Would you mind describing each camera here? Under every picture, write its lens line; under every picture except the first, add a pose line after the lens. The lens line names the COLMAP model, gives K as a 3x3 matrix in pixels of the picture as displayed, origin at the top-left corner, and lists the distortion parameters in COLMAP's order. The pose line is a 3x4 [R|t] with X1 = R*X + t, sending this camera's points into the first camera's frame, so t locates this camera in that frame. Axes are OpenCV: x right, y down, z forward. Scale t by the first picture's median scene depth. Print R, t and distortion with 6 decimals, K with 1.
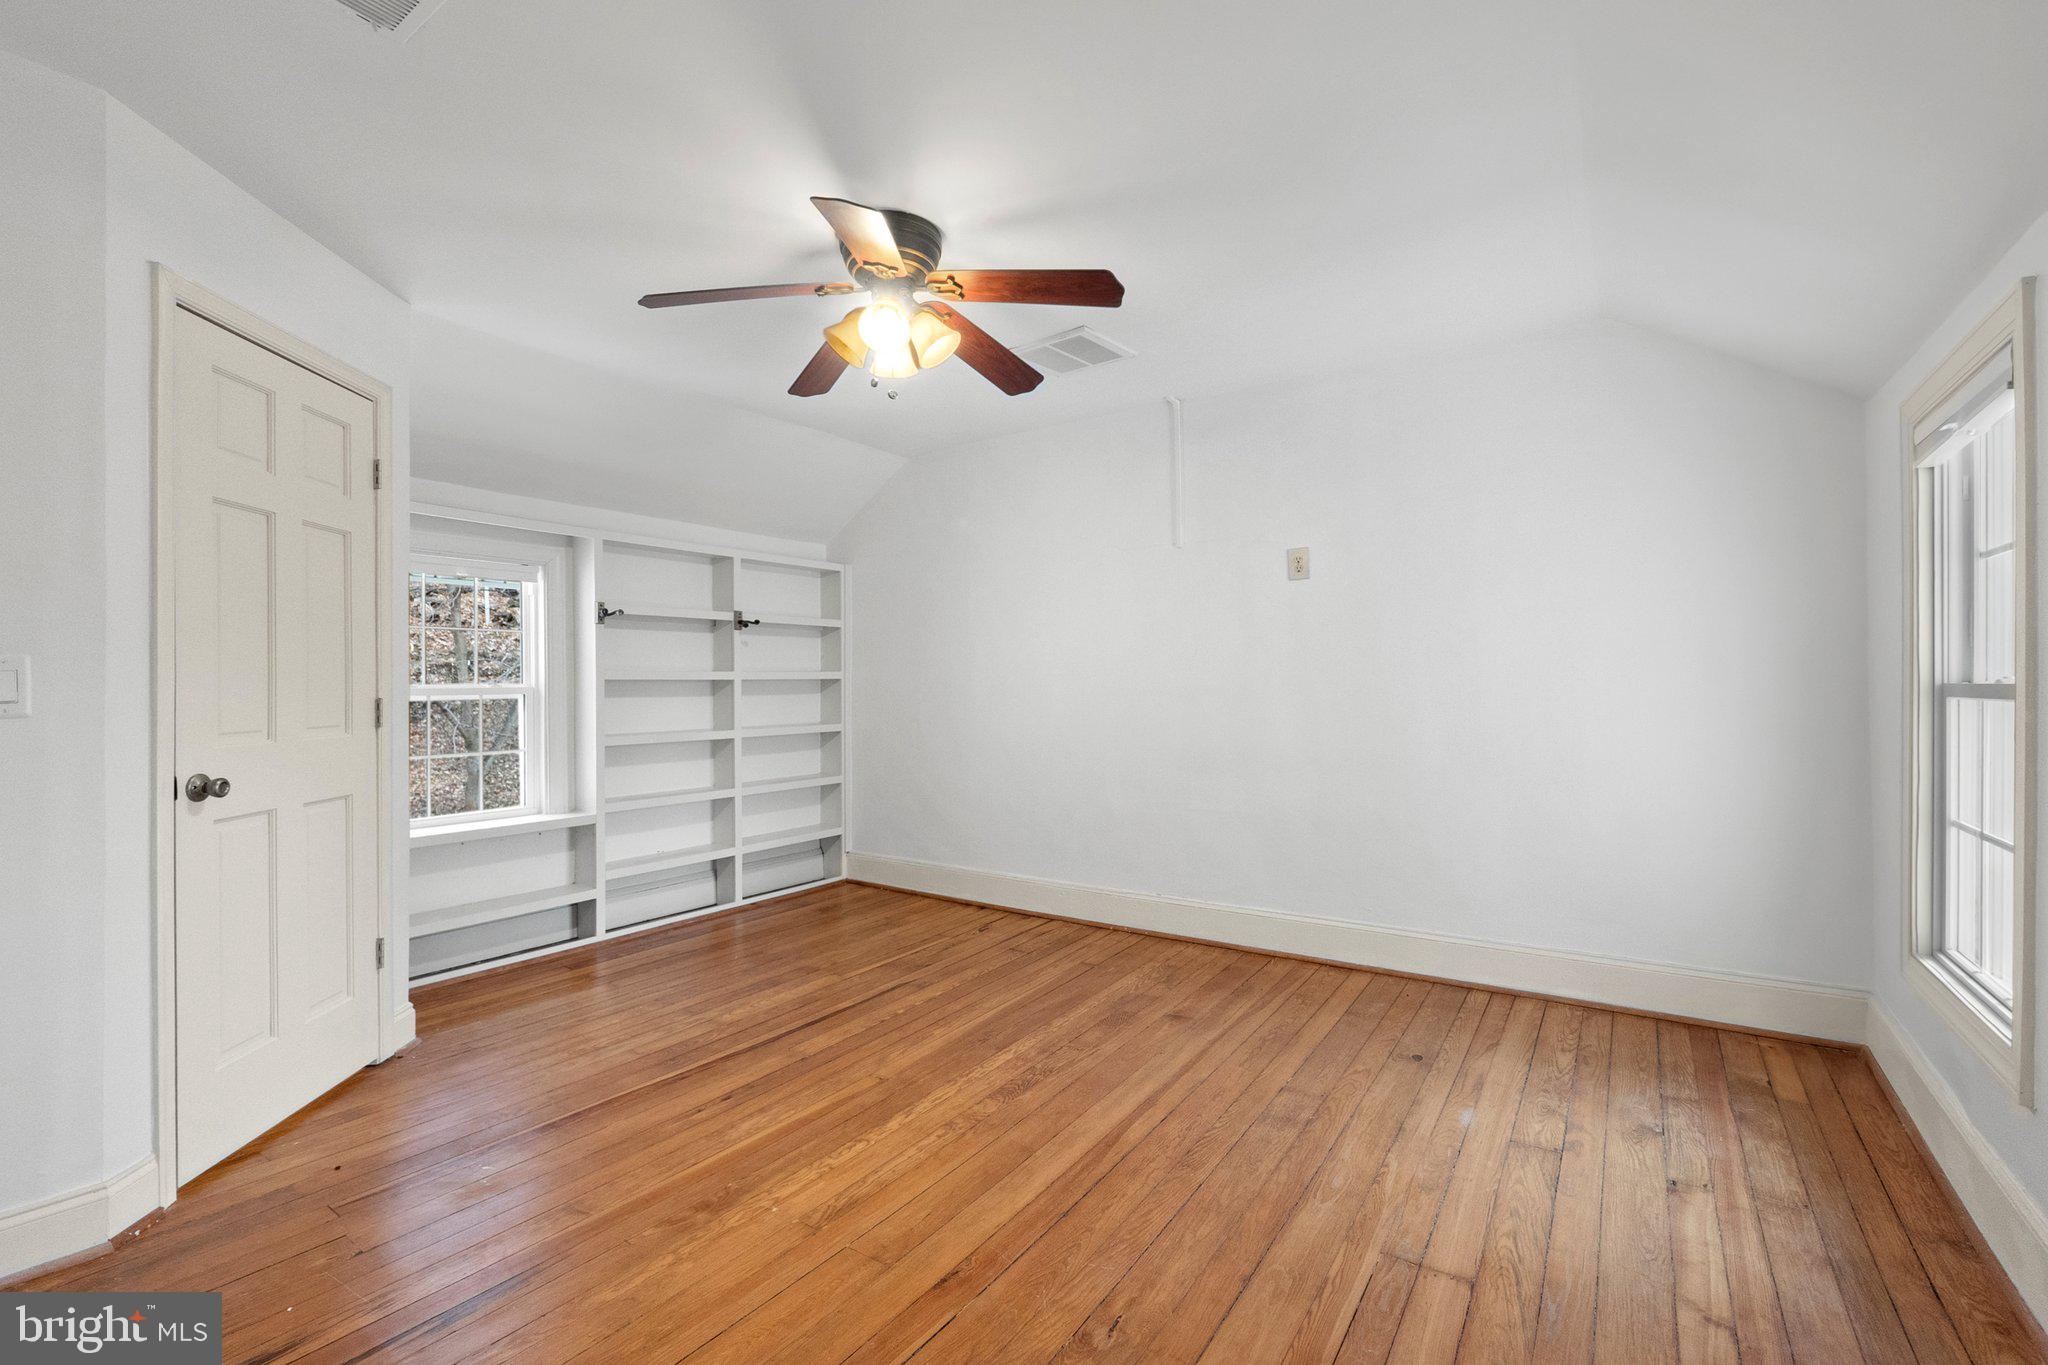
lens RADIAL K [[883.1, 0, 1014.3], [0, 883.1, 678.1], [0, 0, 1]] dist [-0.000842, -0.000072]
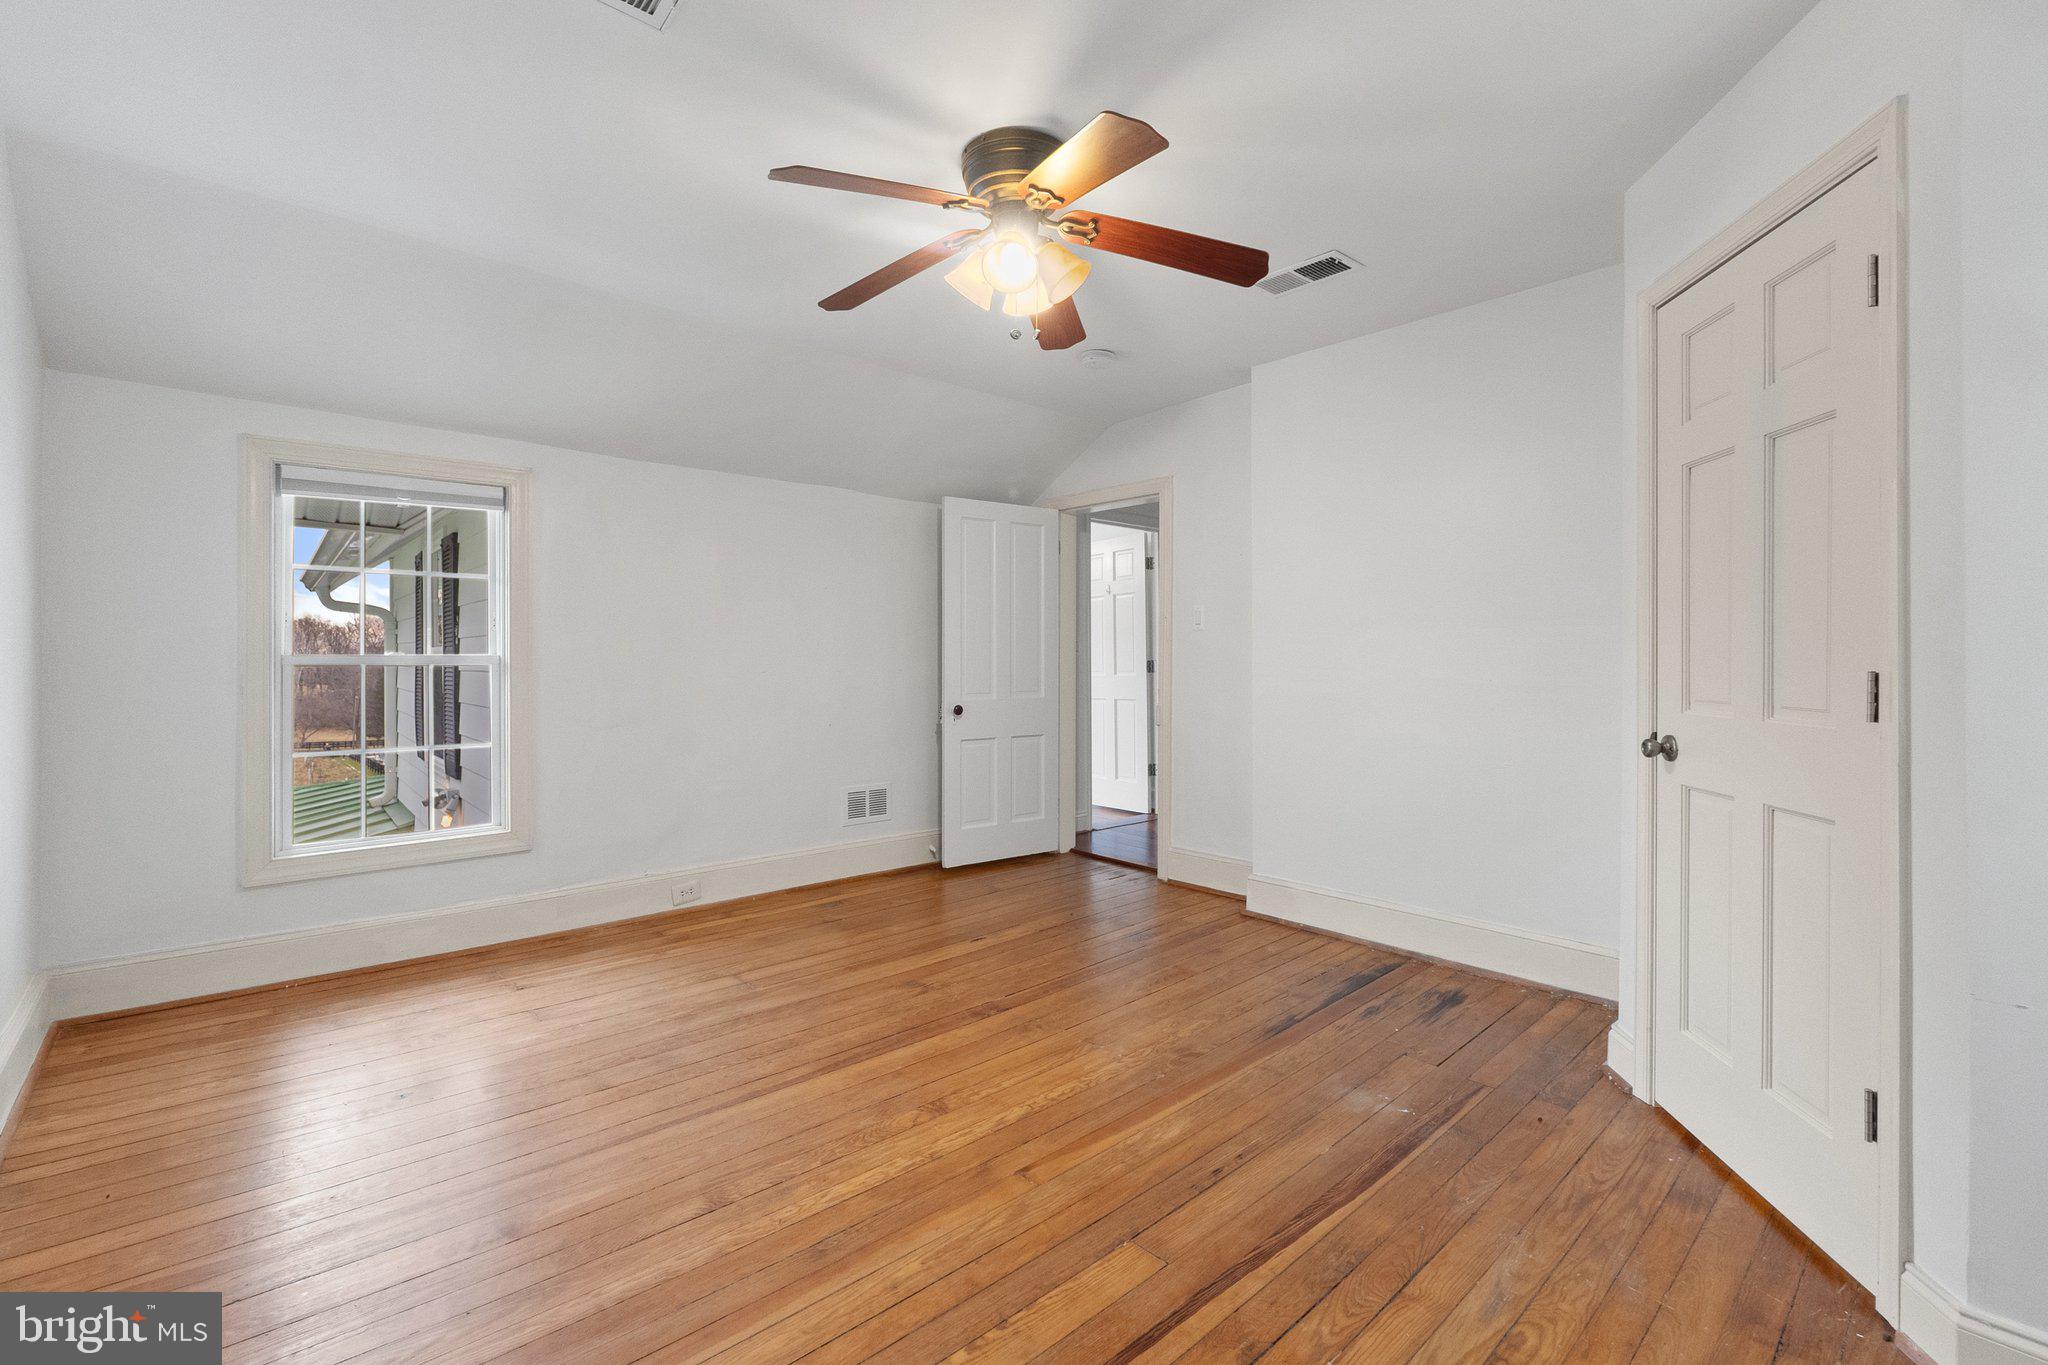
lens RADIAL K [[883.1, 0, 1020.7], [0, 883.1, 671.3], [0, 0, 1]] dist [-0.000842, -0.000072]
pose [[-0.974874, 0.001429, 0.222754, -0.353524], [0.003537, 0.999953, 0.009068, 0.019494], [-0.222731, 0.009628, -0.974832, 1.928926]]
